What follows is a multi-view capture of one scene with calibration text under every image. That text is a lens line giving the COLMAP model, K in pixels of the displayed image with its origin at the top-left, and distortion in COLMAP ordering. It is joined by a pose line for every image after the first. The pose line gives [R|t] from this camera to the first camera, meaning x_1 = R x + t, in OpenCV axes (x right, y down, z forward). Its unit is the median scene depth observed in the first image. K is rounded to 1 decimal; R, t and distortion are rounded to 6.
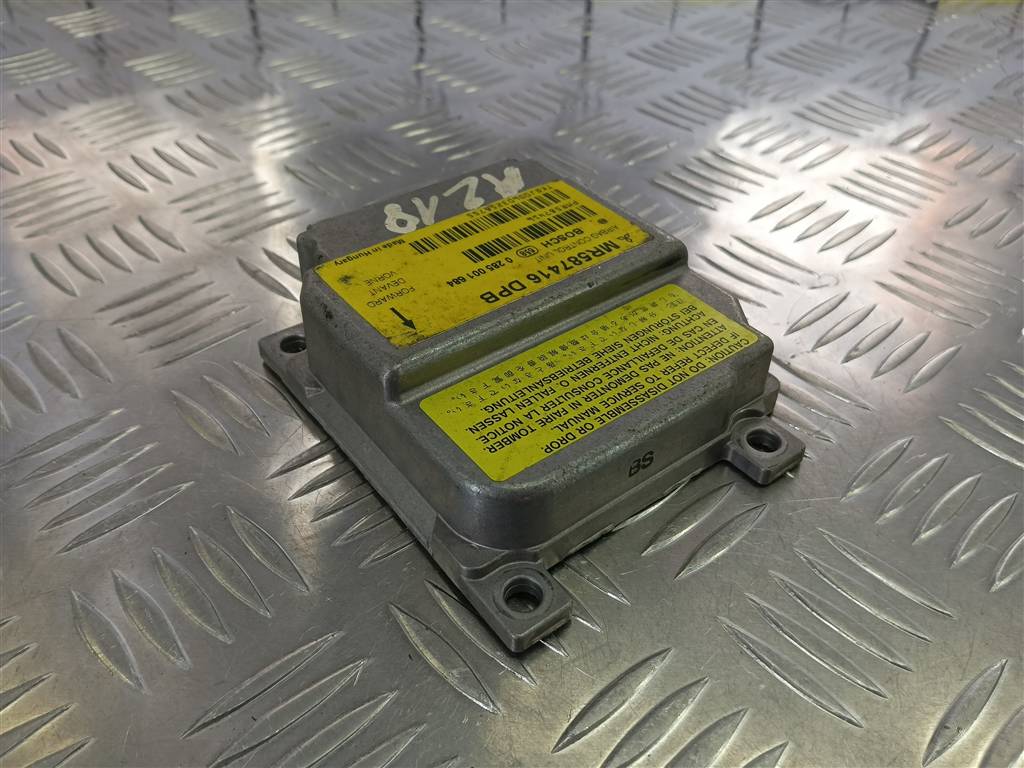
lens RADIAL K [[871.8, 0, 512.1], [0, 871.8, 384.4], [0, 0, 1]] dist [0.008127, -0.000158]
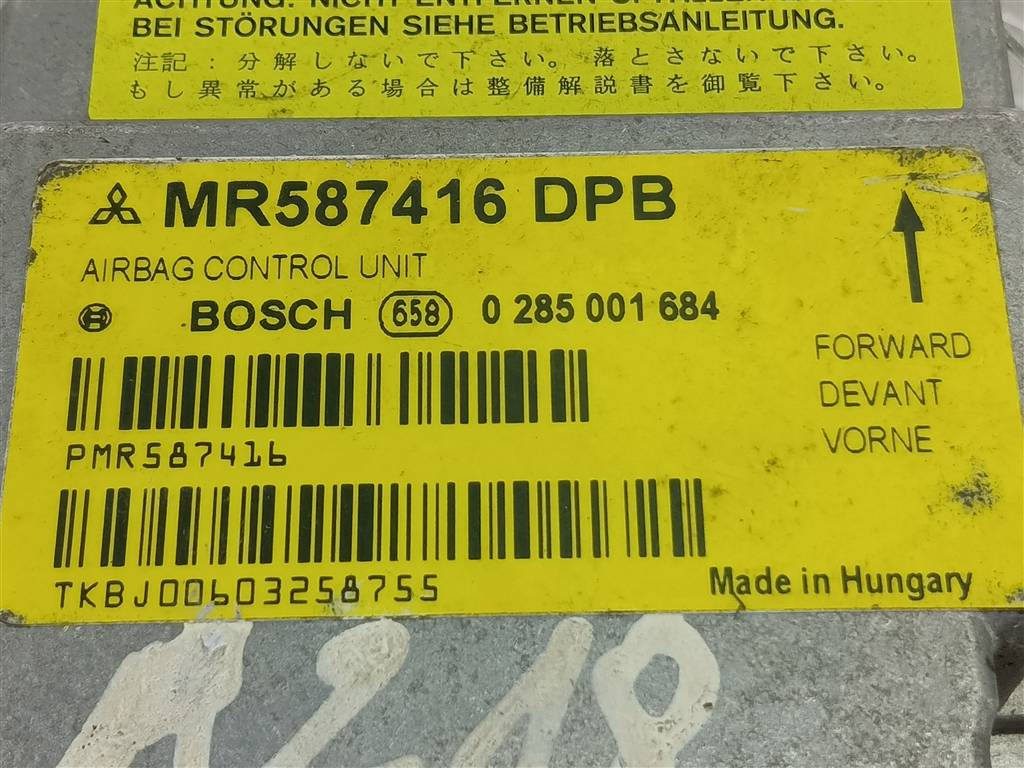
lens RADIAL K [[1734.3, 0, 512.7], [0, 1734.3, 384.2], [0, 0, 1]] dist [0.062645, 0.000000]
pose [[-0.798610, -0.558925, 0.223216, -0.167220], [0.385910, -0.190950, 0.902558, -0.717119], [-0.461839, 0.806933, 0.368189, 0.772609]]
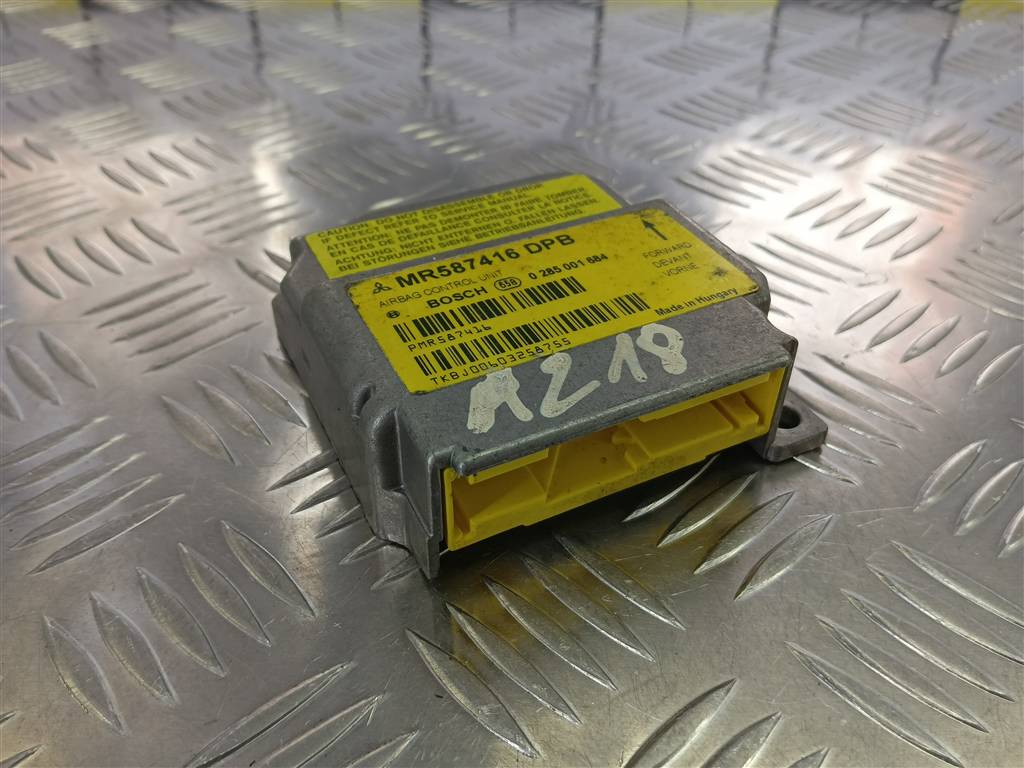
lens RADIAL K [[871.8, 0, 513.6], [0, 871.8, 384.2], [0, 0, 1]] dist [0.008127, -0.000158]
pose [[-0.980446, -0.148780, 0.128802, -0.110056], [0.104778, 0.159357, 0.981645, -0.958172], [-0.166574, 0.975946, -0.140652, 1.213349]]
